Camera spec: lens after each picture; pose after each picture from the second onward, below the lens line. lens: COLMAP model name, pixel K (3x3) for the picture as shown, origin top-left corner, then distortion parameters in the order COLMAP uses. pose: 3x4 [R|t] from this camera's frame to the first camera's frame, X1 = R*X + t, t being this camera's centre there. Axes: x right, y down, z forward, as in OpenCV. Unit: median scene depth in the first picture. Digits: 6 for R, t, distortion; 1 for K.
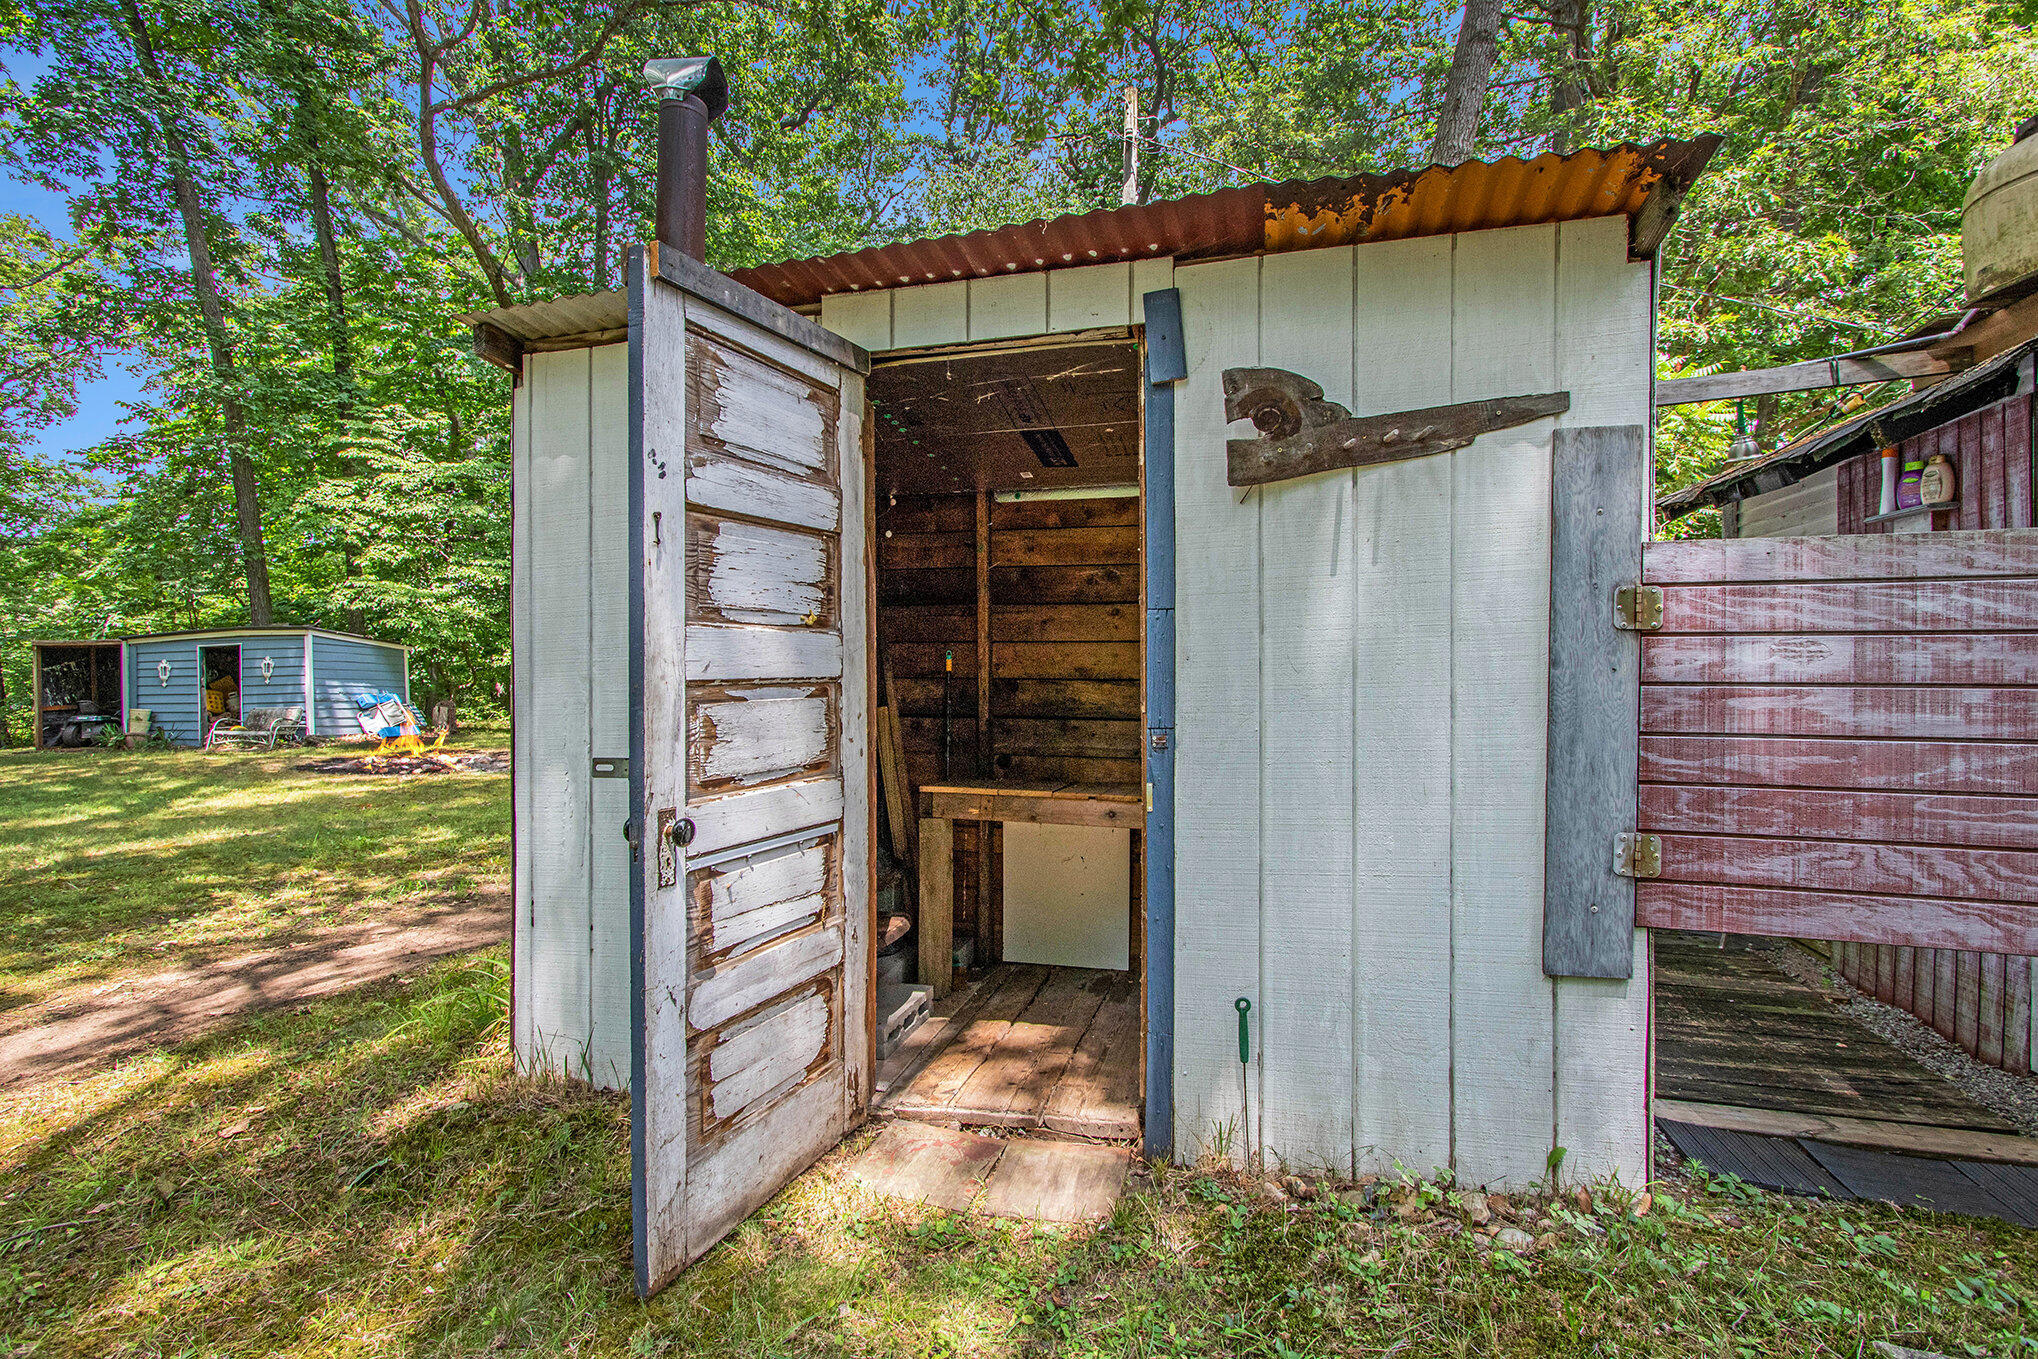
lens RADIAL K [[938.7, 0, 1005.7], [0, 938.7, 685.6], [0, 0, 1]] dist [-0.014006, 0.000822]
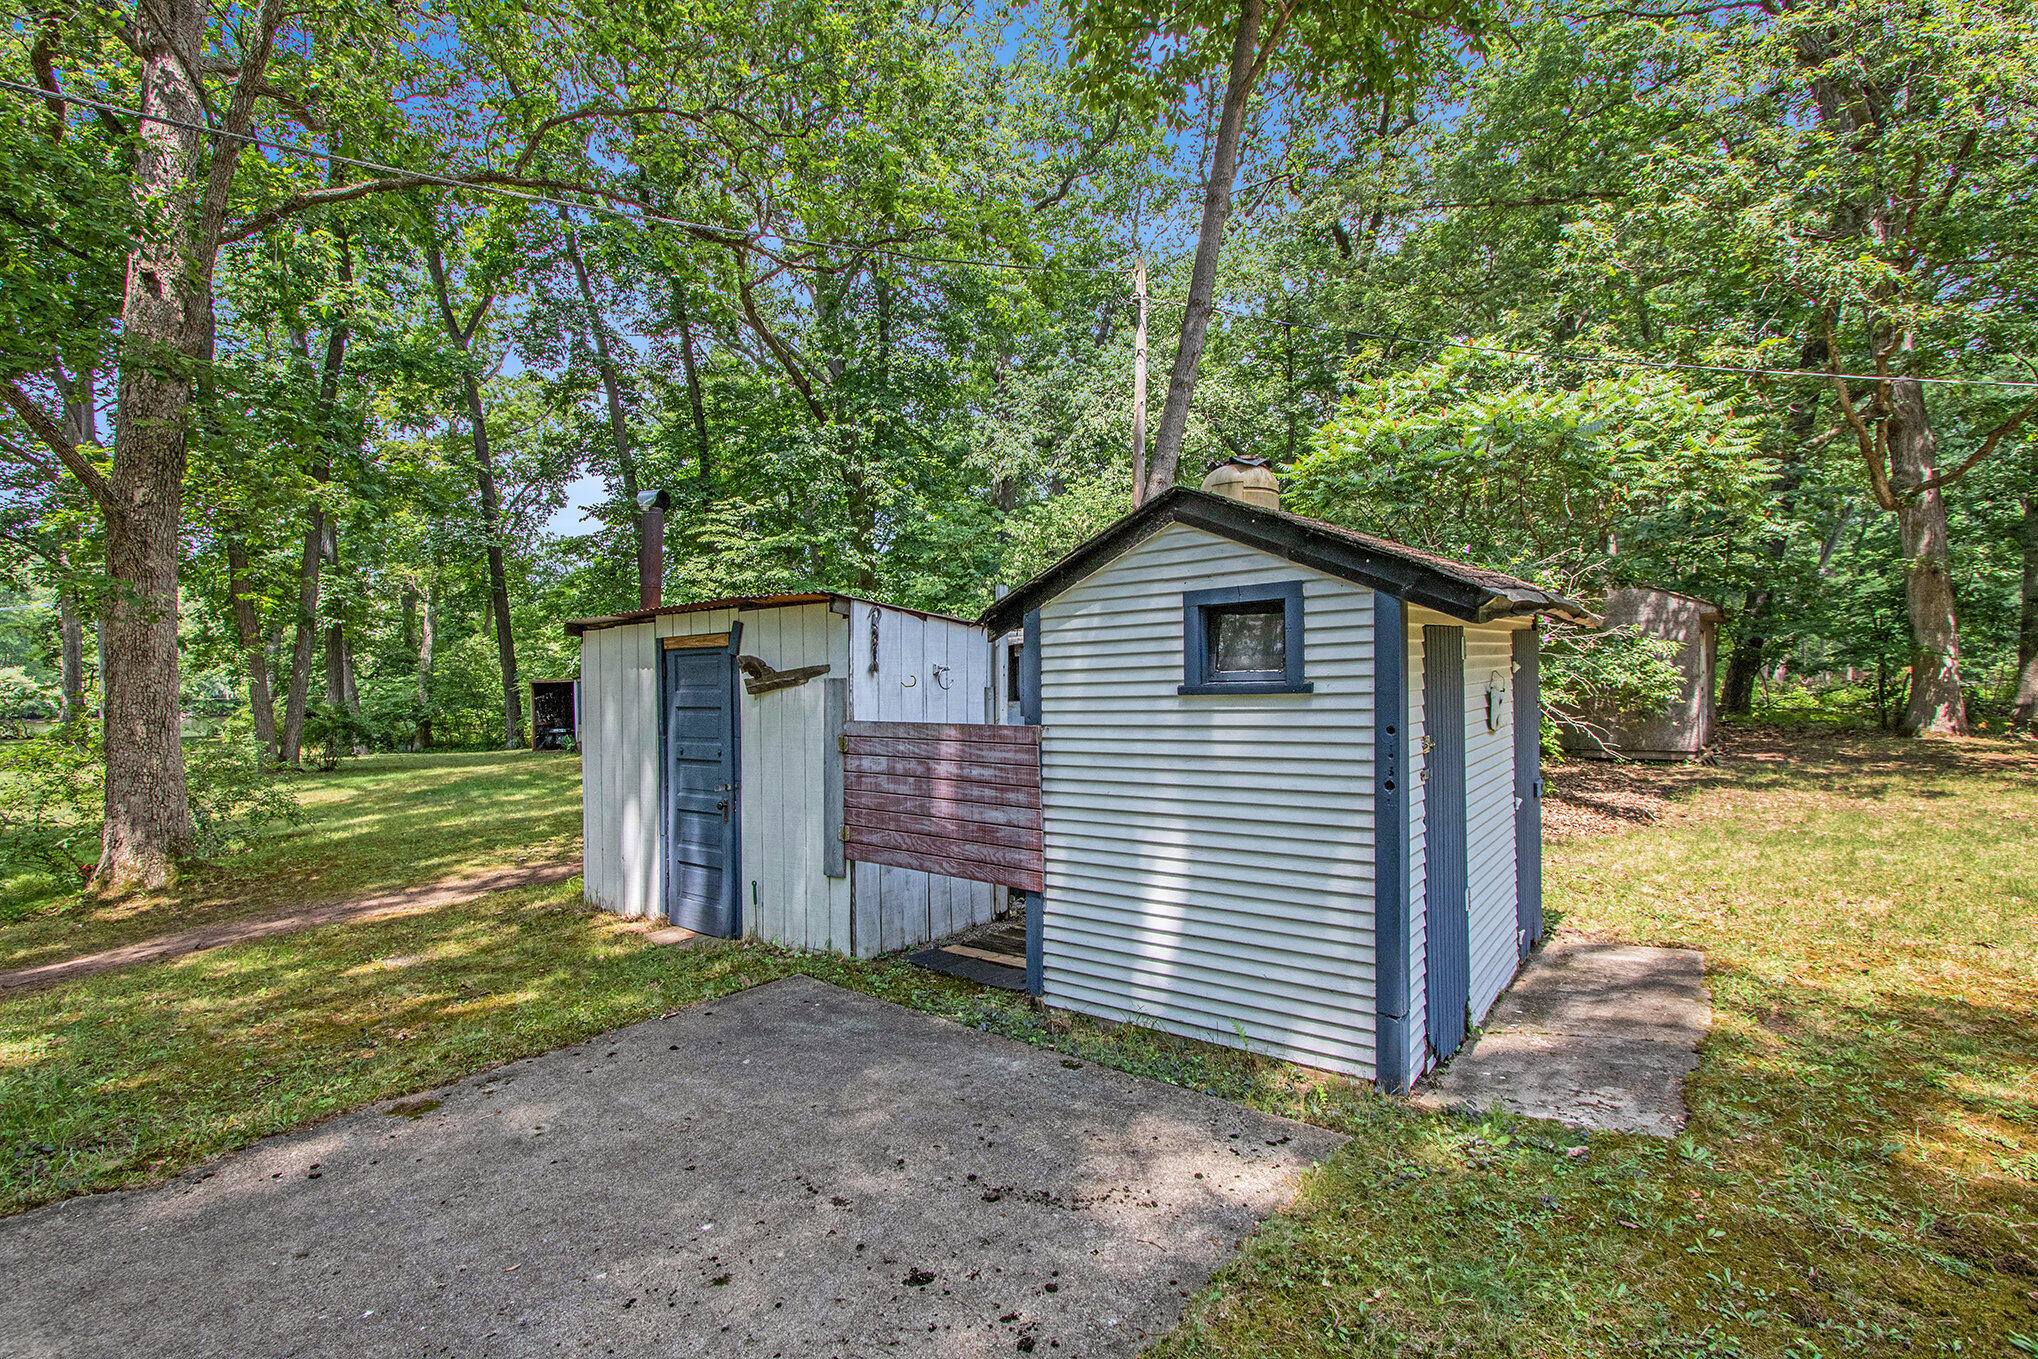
lens RADIAL K [[938.7, 0, 1005.7], [0, 938.7, 685.6], [0, 0, 1]] dist [-0.014006, 0.000822]
pose [[0.932747, -0.014997, -0.360219, 0.219579], [0.017045, 0.999852, 0.002507, -0.026350], [0.360128, -0.008478, 0.932864, -0.147484]]
